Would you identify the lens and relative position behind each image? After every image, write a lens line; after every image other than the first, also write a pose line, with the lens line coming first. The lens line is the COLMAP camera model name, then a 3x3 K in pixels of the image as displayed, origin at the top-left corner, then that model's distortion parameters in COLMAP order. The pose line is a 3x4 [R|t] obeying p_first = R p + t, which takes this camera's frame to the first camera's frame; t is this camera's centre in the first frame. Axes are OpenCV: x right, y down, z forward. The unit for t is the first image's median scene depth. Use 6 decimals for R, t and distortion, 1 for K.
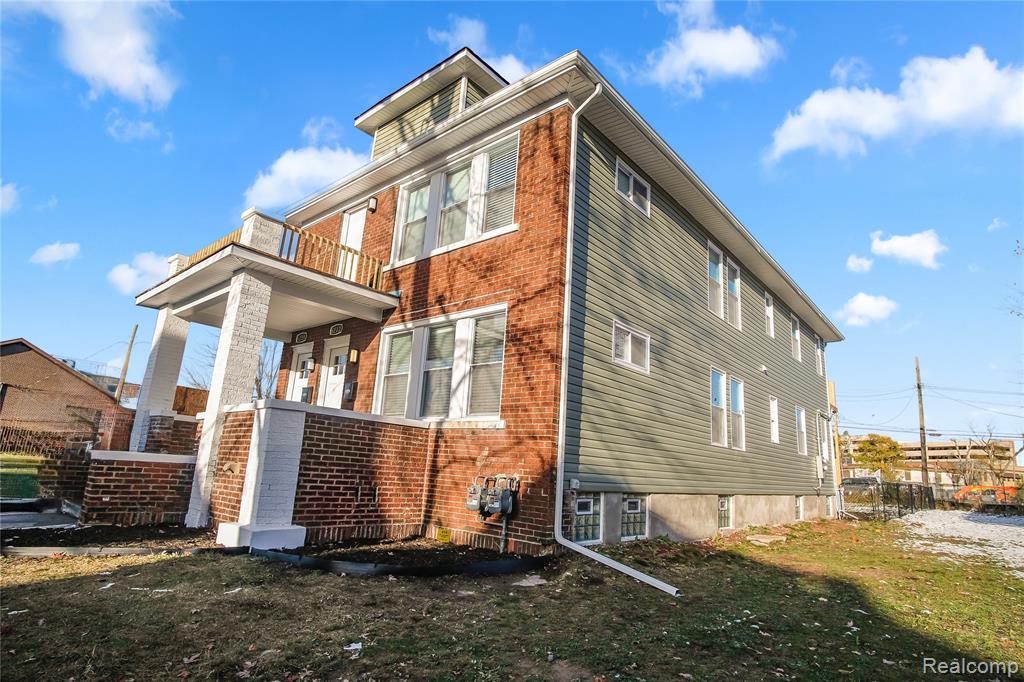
lens RADIAL K [[548.2, 0, 519.9], [0, 548.2, 342.2], [0, 0, 1]] dist [-0.024379, 0.000697]
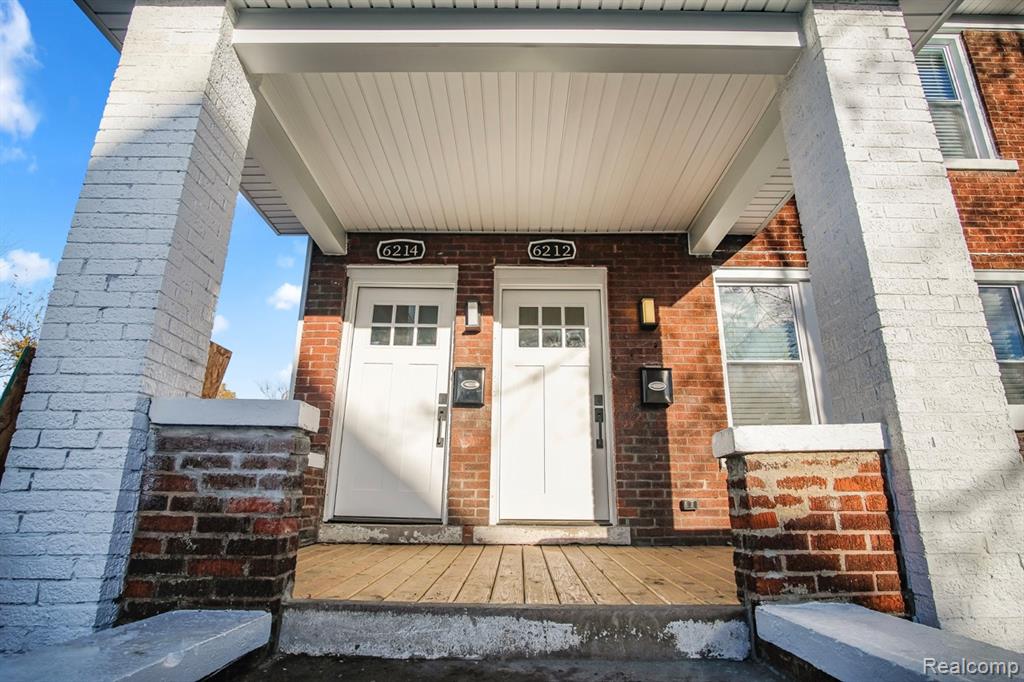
lens RADIAL K [[548.2, 0, 519.9], [0, 548.2, 342.2], [0, 0, 1]] dist [-0.024379, 0.000697]
pose [[0.755383, 0.134687, 0.641292, -0.823861], [-0.112395, 0.990776, -0.075696, 0.118674], [-0.645572, -0.014899, 0.763554, 0.847290]]
